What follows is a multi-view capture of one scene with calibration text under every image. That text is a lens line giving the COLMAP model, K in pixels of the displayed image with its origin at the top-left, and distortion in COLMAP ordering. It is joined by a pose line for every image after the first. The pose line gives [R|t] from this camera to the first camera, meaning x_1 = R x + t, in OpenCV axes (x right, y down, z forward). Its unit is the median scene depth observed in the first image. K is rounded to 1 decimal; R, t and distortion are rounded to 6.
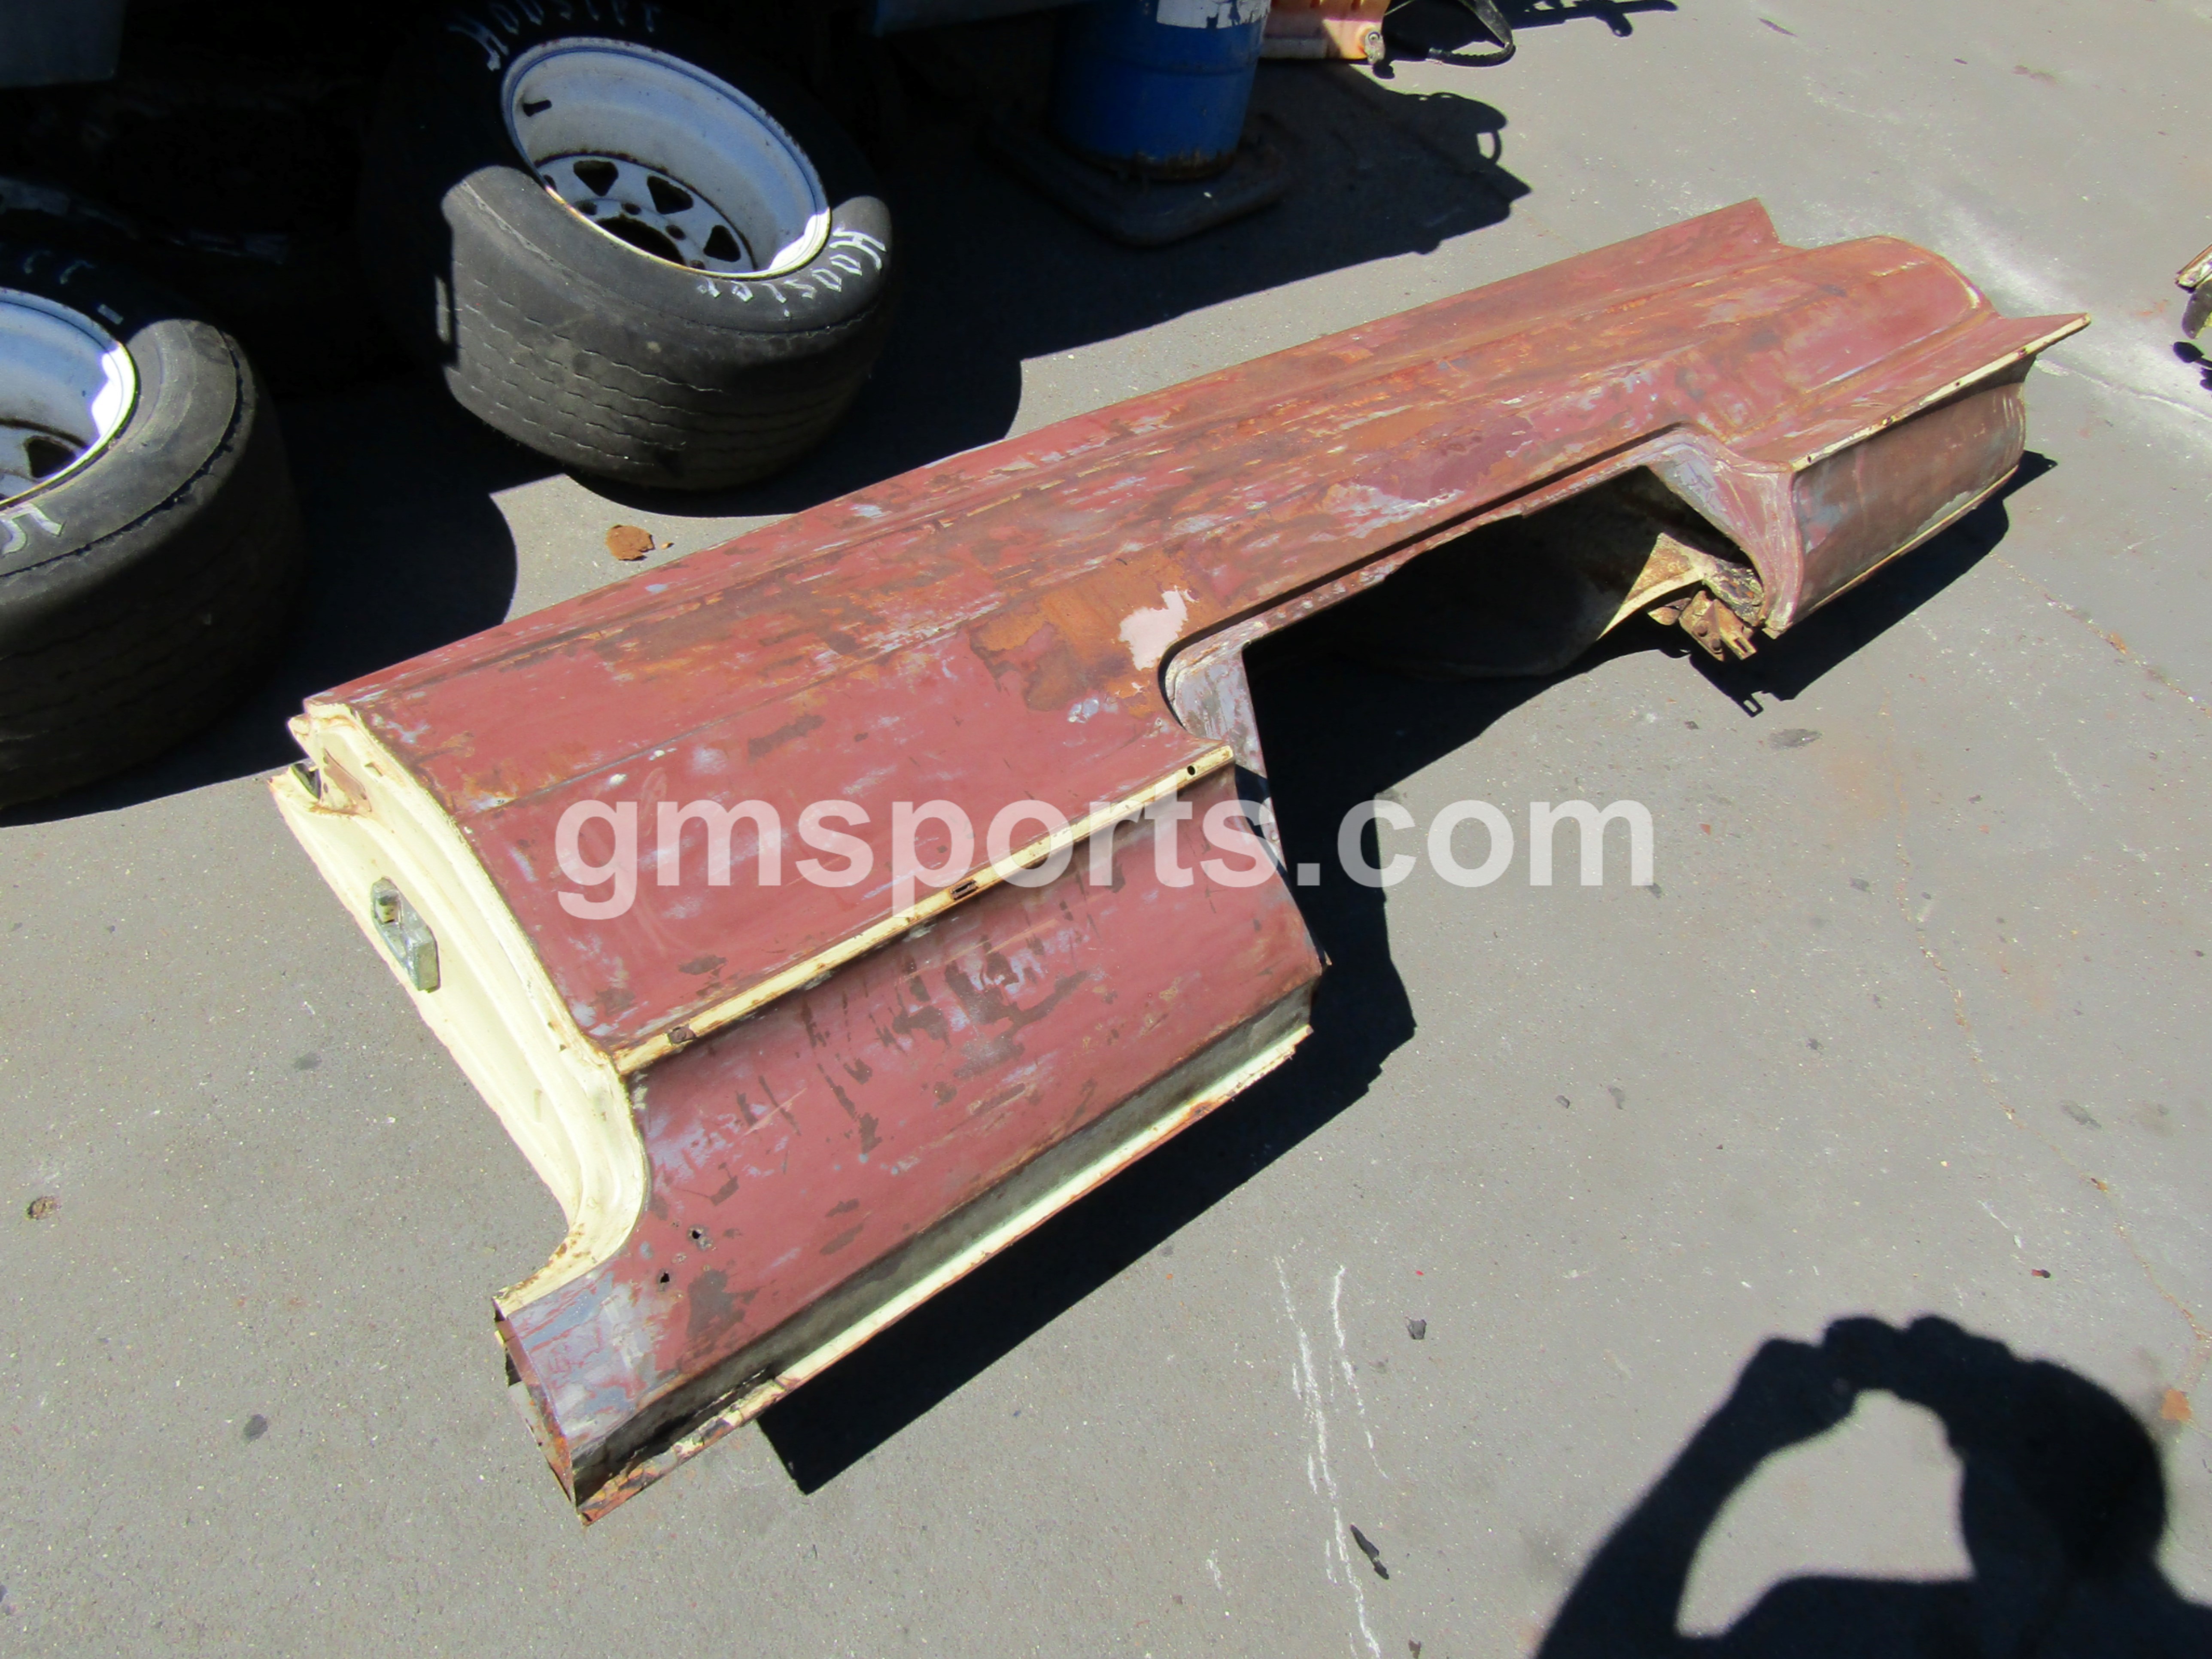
lens RADIAL K [[1608.4, 0, 1135.9], [0, 1608.4, 825.0], [0, 0, 1]] dist [-0.007464, -0.000847]
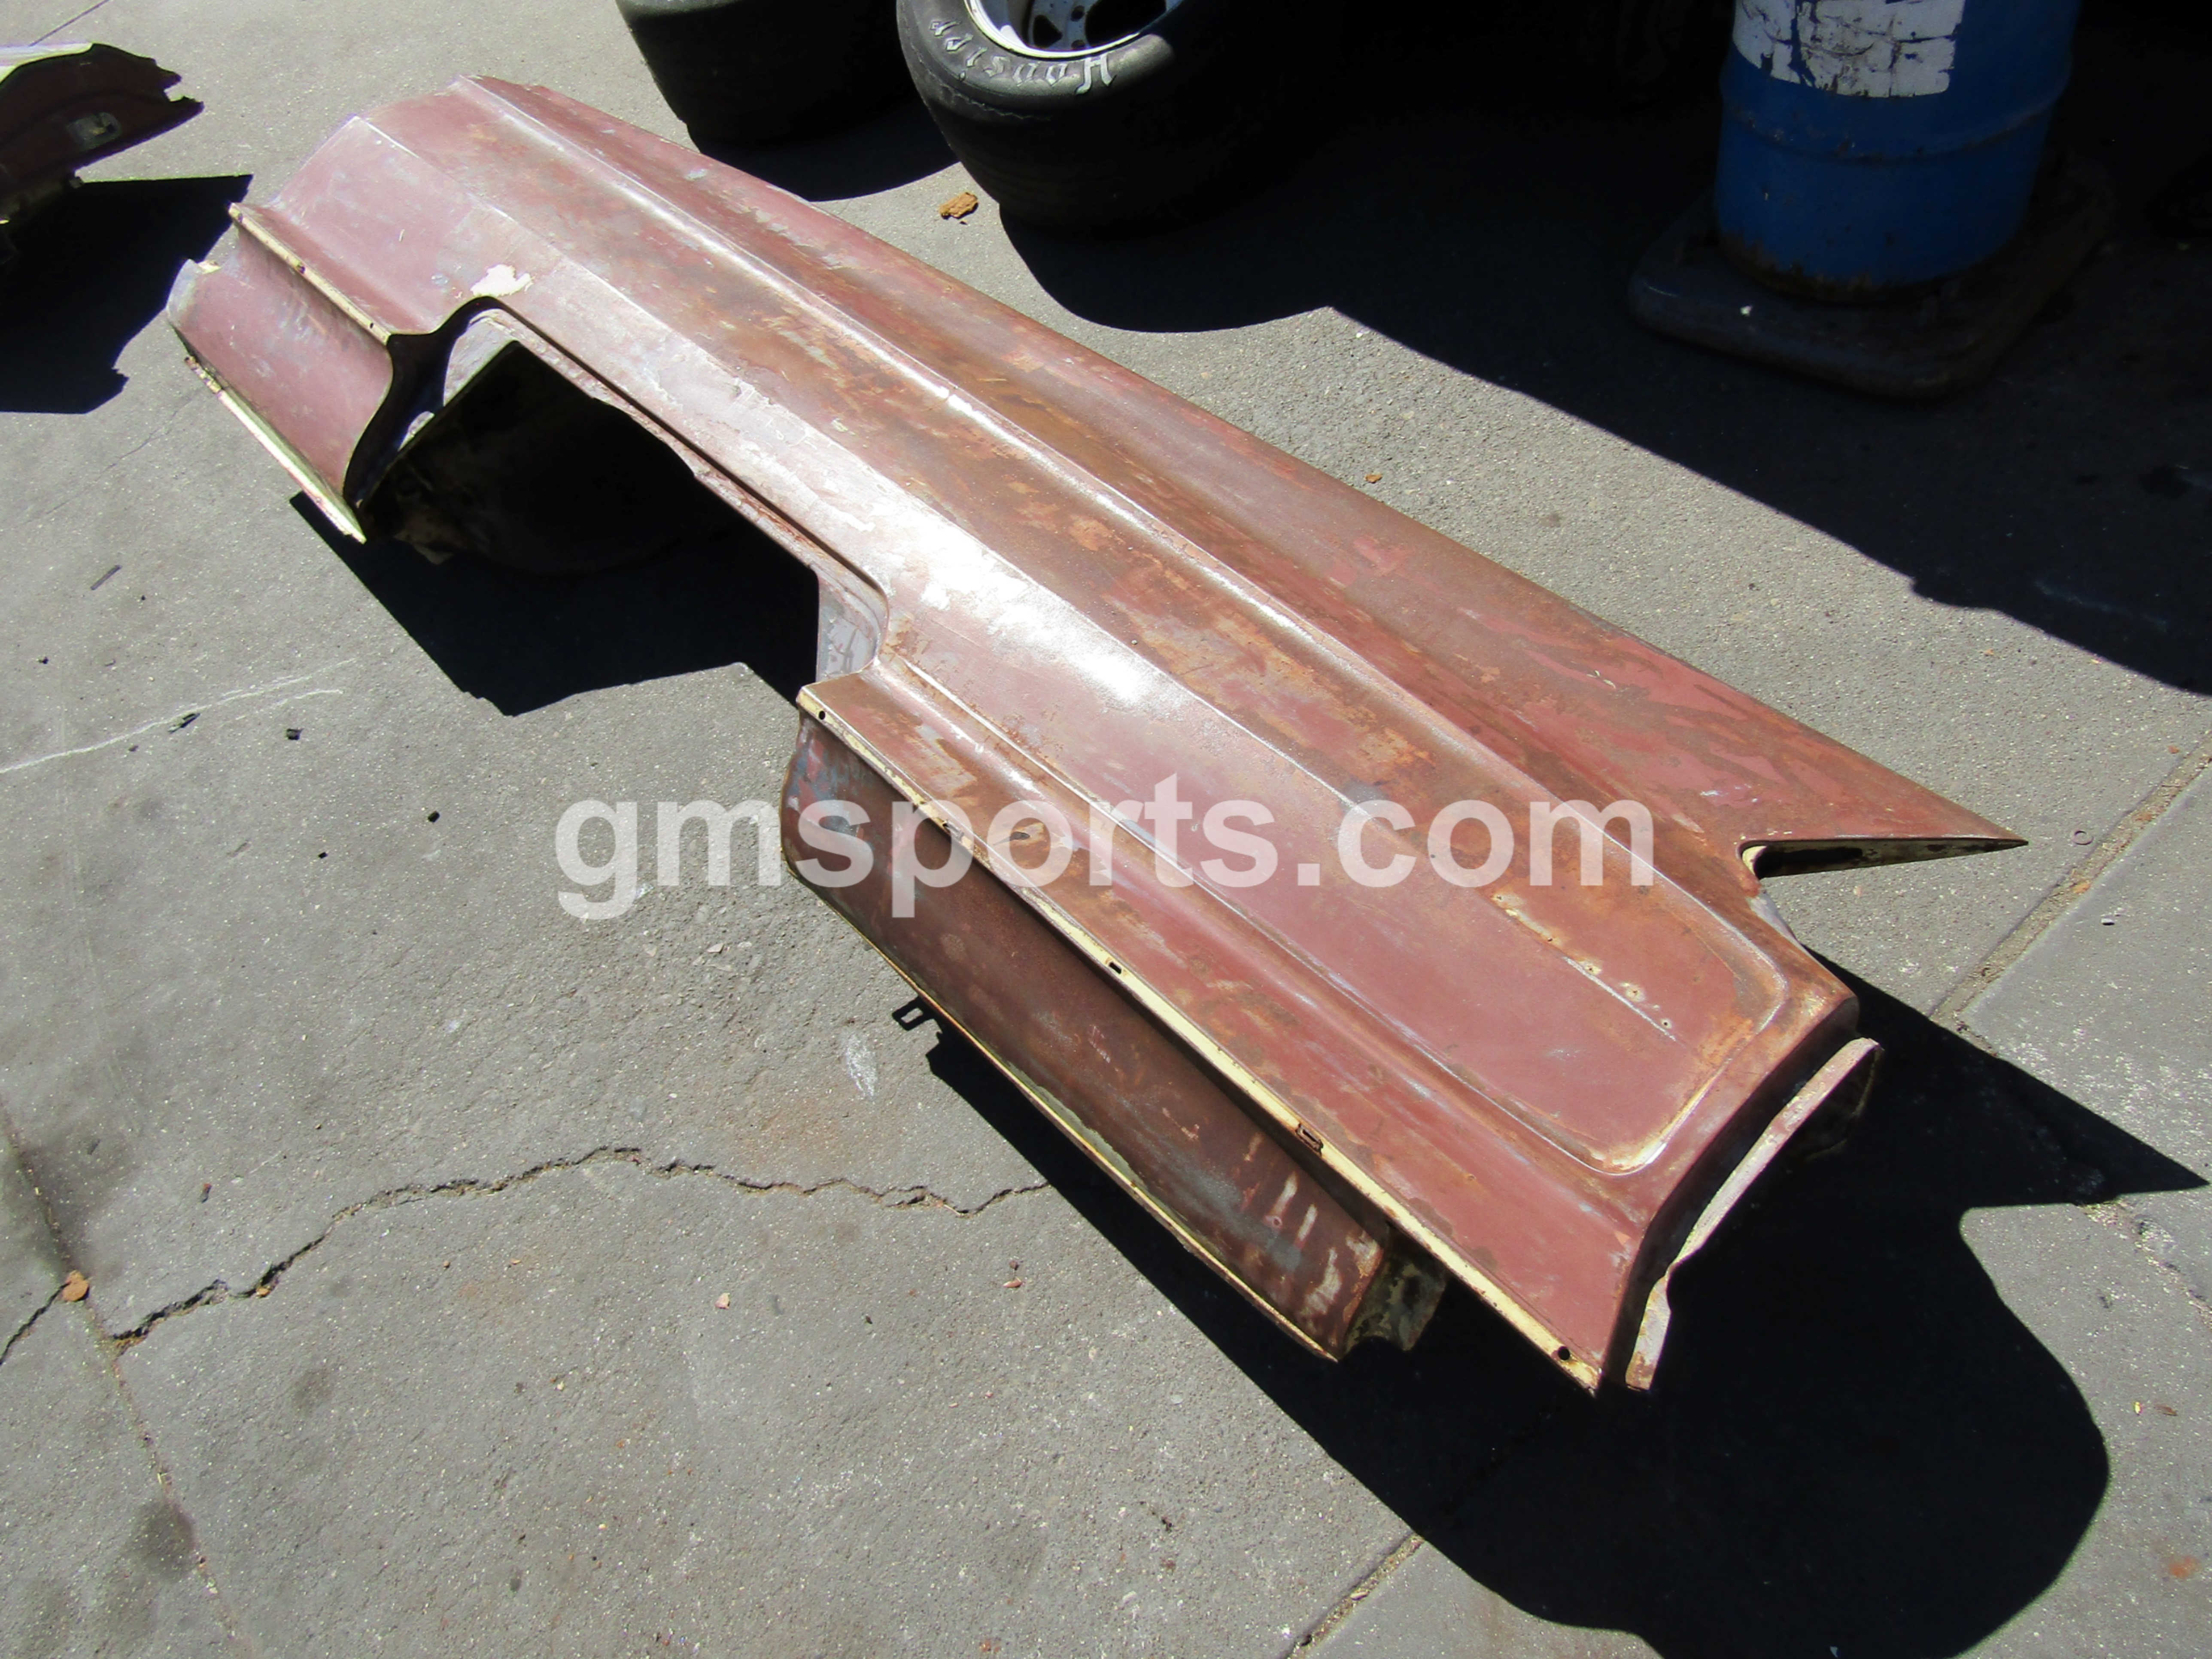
lens RADIAL K [[1609.5, 0, 1054.9], [0, 1609.5, 841.1], [0, 0, 1]] dist [-0.005660, -0.000158]
pose [[-0.053928, 0.674968, -0.735874, 1.177346], [-0.556005, 0.591837, 0.583599, -0.807312], [0.829428, 0.440621, 0.343369, 1.004763]]
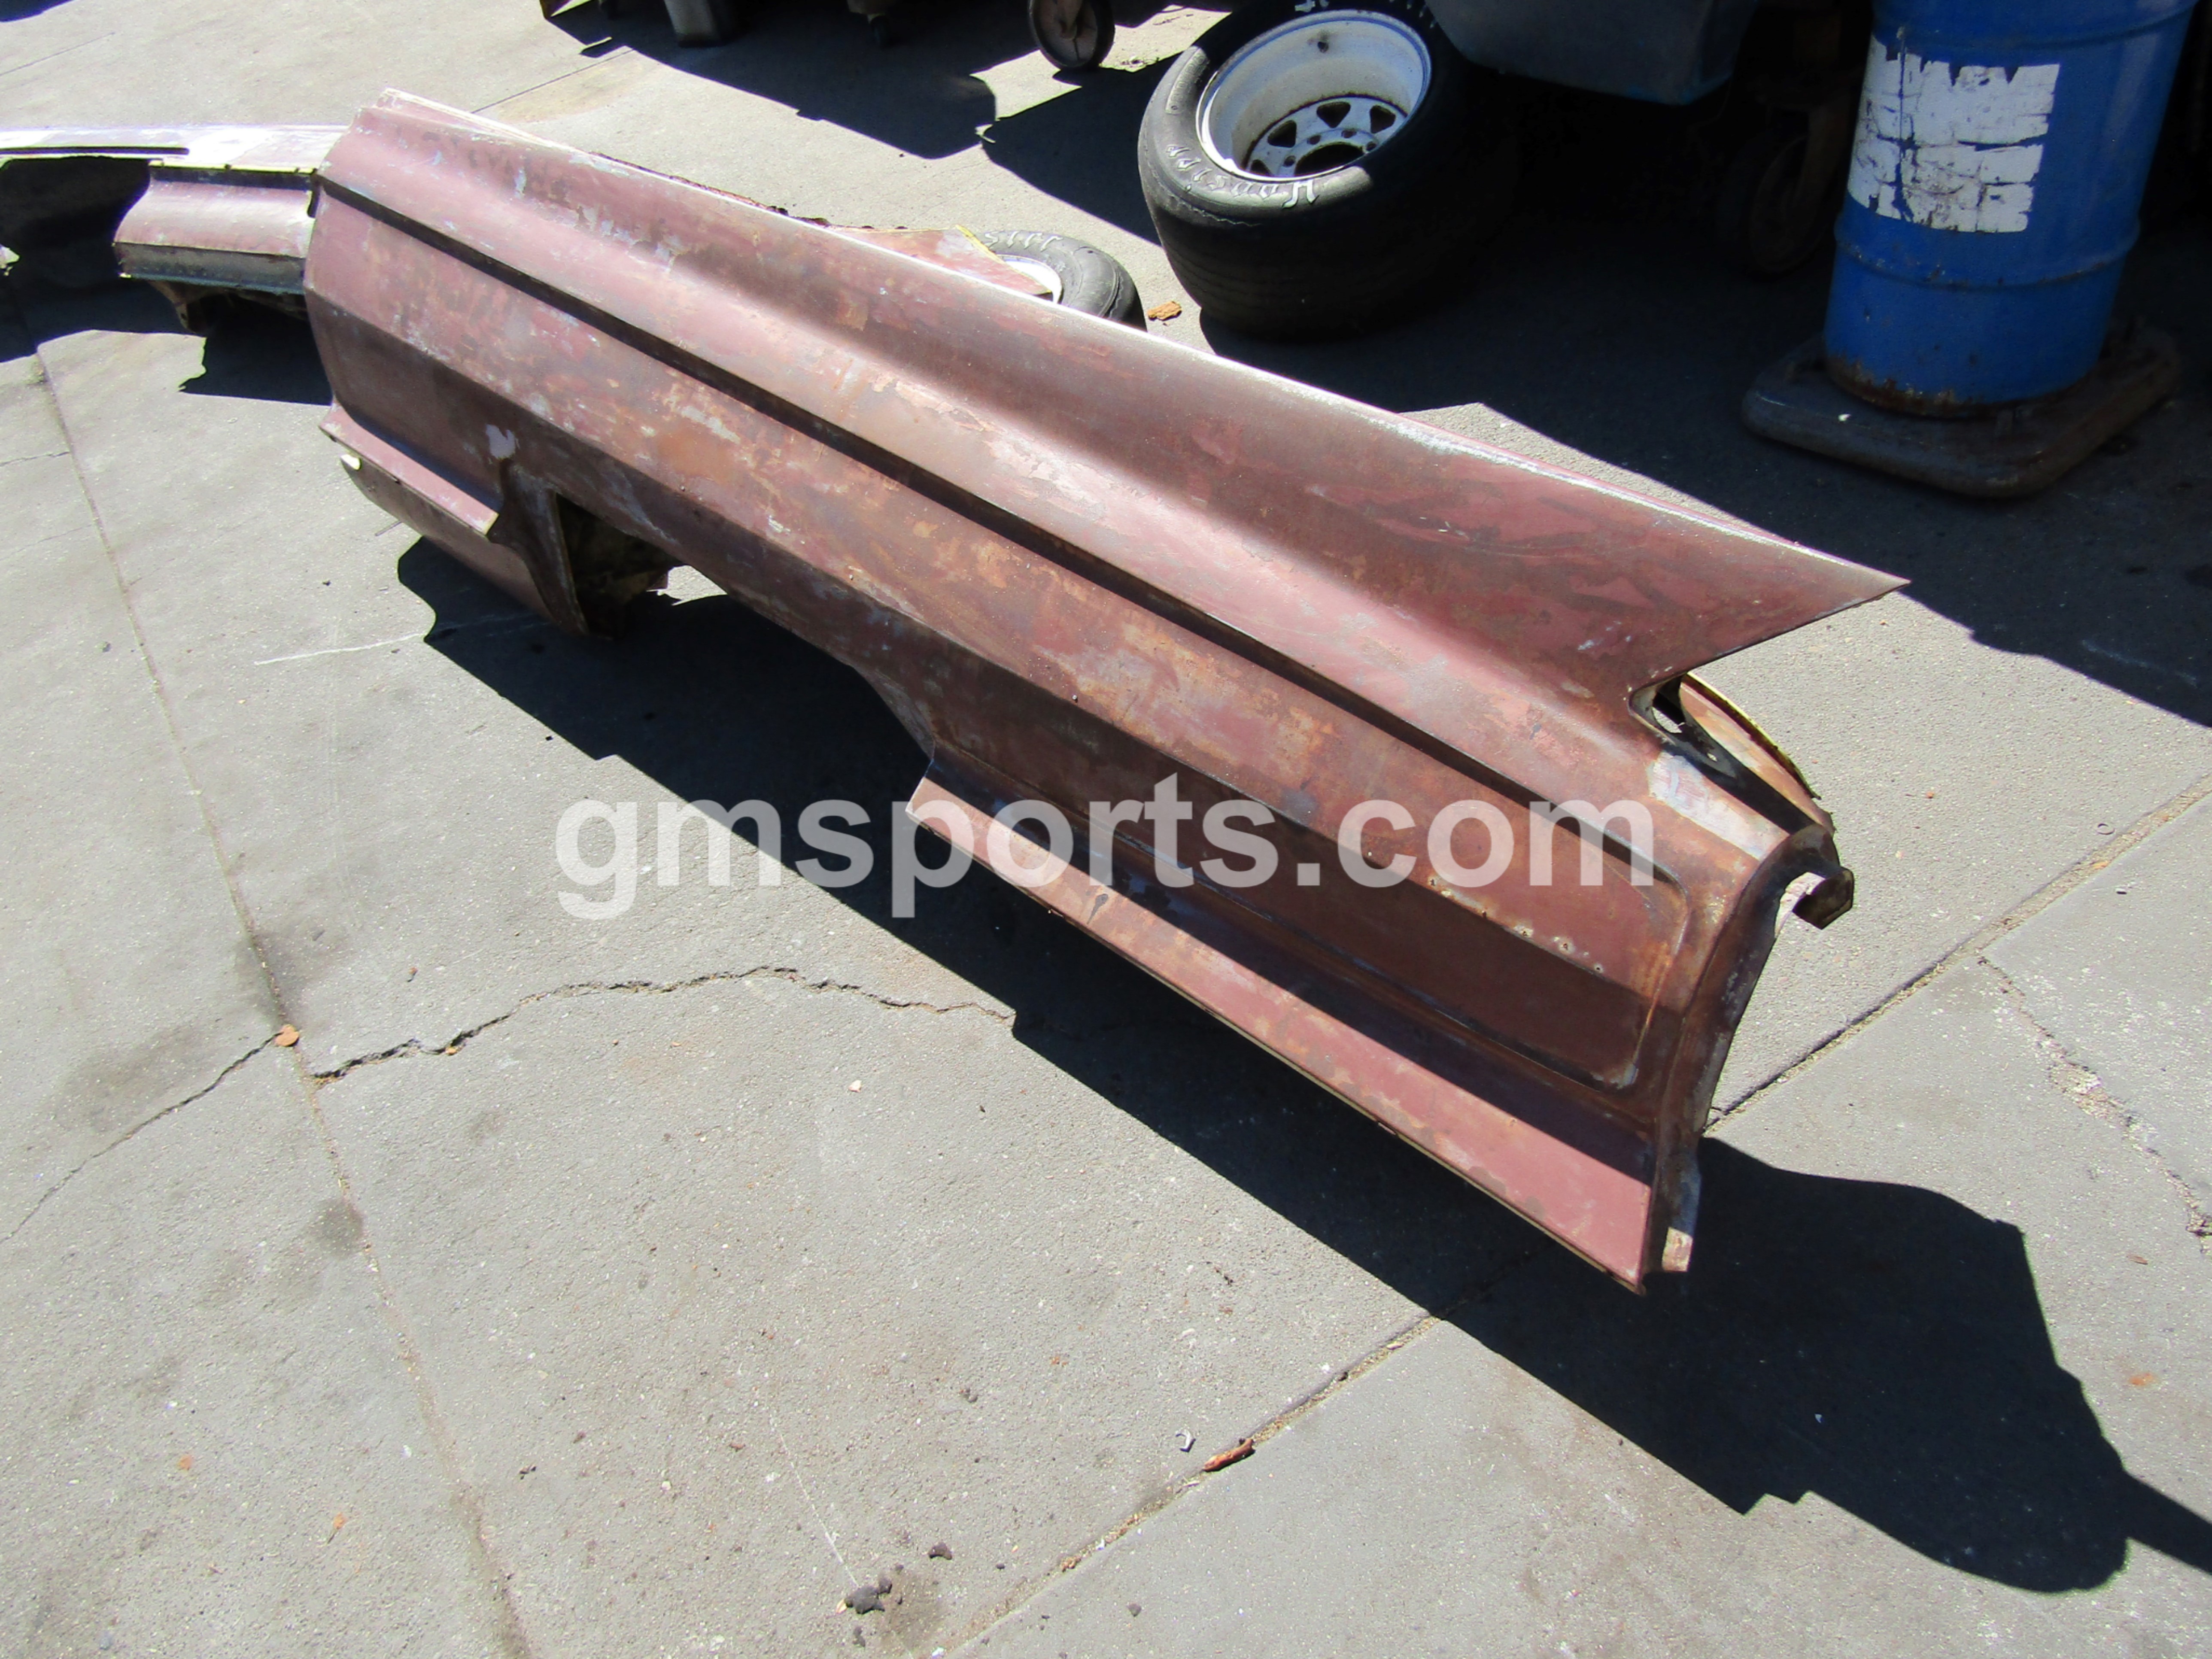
lens RADIAL K [[1598.6, 0, 1057.1], [0, 1598.6, 828.8], [0, 0, 1]] dist [-0.008535, 0.006740]
pose [[-0.184723, 0.538676, -0.822013, 1.431136], [-0.608469, 0.594140, 0.526083, -0.733536], [0.771779, 0.597349, 0.218016, 1.054715]]
